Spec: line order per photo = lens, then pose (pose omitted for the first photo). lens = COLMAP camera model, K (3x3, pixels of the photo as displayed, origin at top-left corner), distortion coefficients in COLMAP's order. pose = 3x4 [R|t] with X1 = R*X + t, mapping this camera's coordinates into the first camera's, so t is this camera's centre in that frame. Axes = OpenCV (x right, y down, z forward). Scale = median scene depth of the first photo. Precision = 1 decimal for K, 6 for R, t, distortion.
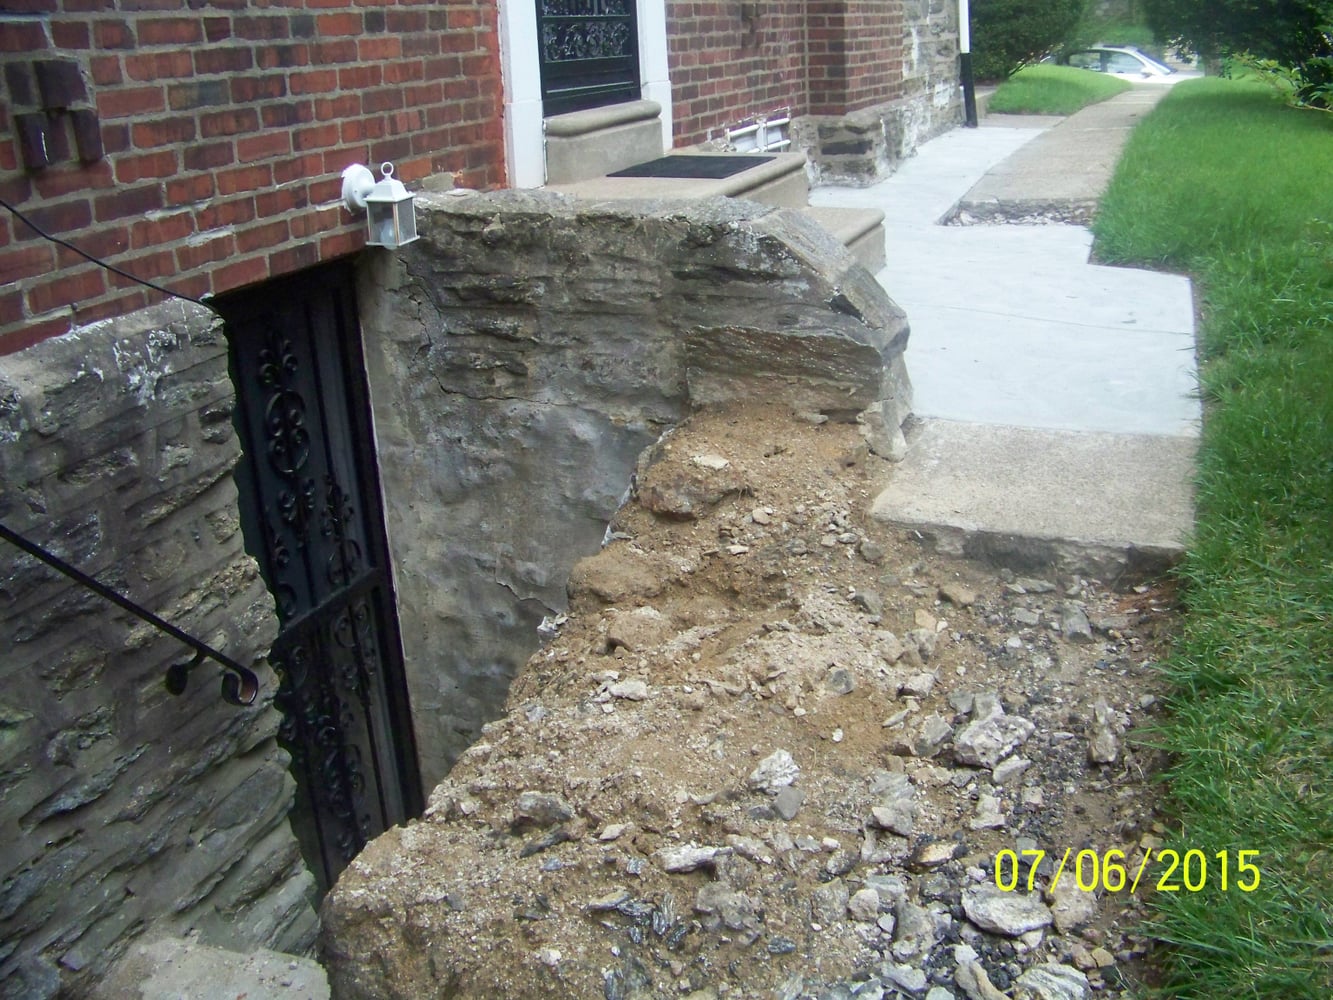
lens RADIAL K [[1419.6, 0, 712.5], [0, 1419.6, 485.9], [0, 0, 1]] dist [-0.162547, 0.000000]
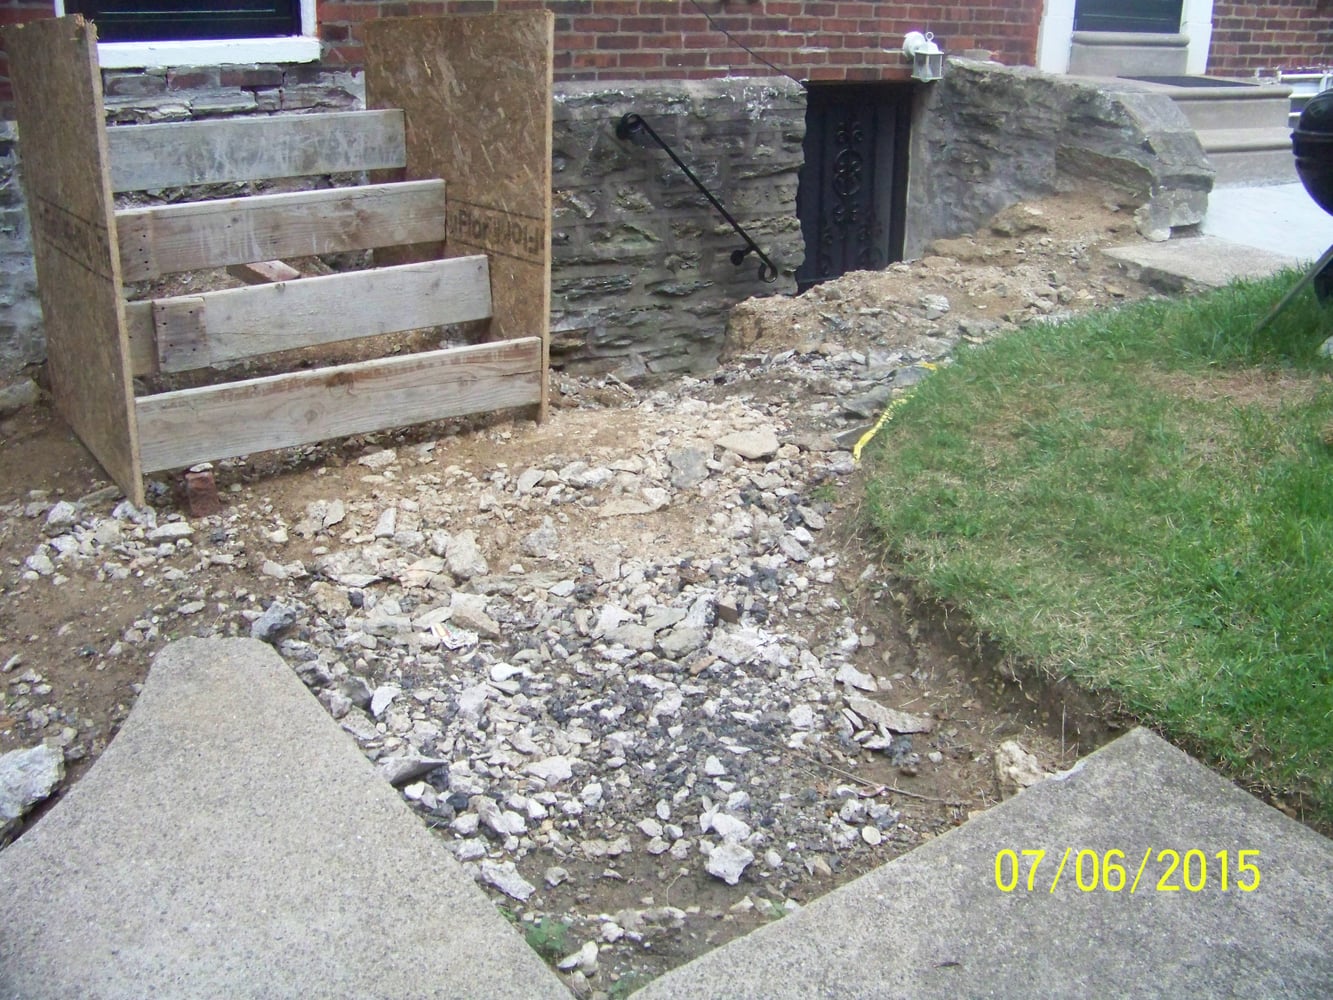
lens RADIAL K [[1419.6, 0, 673.1], [0, 1419.6, 499.4], [0, 0, 1]] dist [-0.162547, 0.000000]
pose [[0.807902, 0.269106, -0.524287, 0.688456], [-0.243523, 0.962589, 0.118820, 0.247234], [0.536648, 0.031681, 0.843211, -0.757334]]
